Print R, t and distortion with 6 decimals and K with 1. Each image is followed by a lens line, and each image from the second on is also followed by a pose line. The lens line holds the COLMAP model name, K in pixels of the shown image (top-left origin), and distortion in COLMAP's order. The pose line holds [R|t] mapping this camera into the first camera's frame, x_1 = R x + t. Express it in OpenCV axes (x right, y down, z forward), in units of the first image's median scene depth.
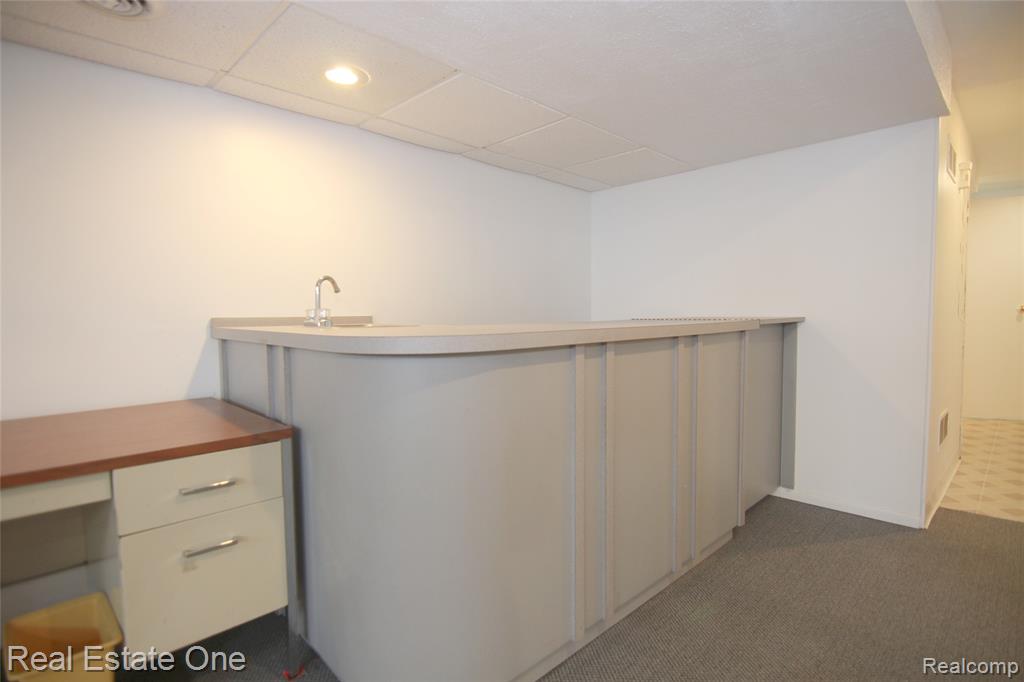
lens RADIAL K [[519.2, 0, 512.0], [0, 519.2, 341.0], [0, 0, 1]] dist [-0.002788, -0.000825]
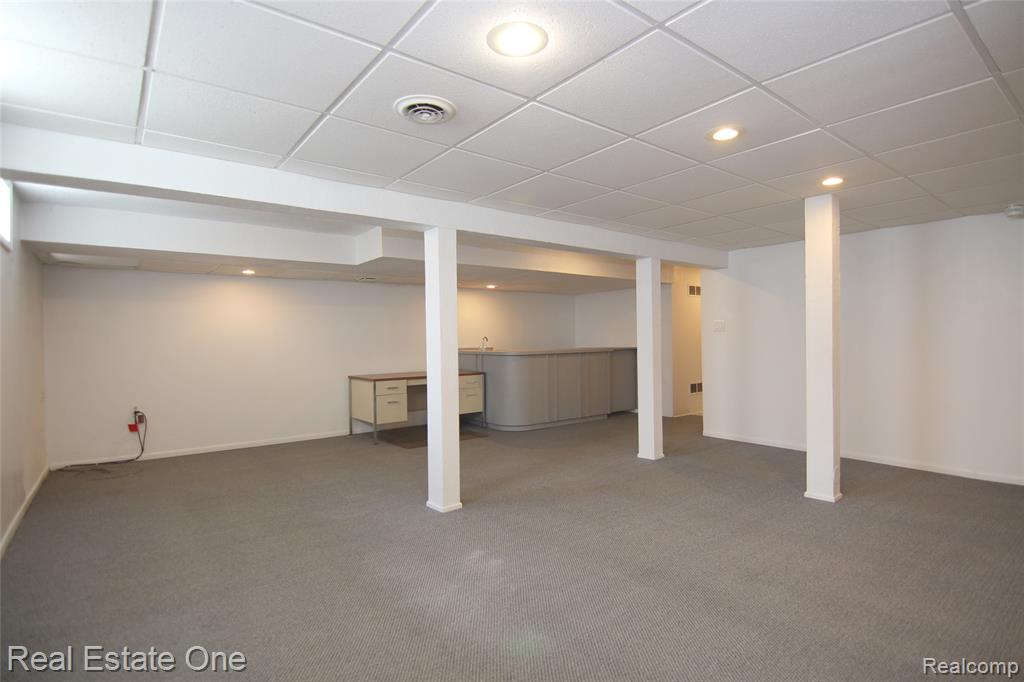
lens RADIAL K [[519.2, 0, 512.0], [0, 519.2, 341.0], [0, 0, 1]] dist [-0.002788, -0.000825]
pose [[0.998486, -0.005148, -0.054760, 0.070528], [0.002421, 0.998759, -0.049745, 0.103616], [0.054948, 0.049537, 0.997260, -3.024128]]
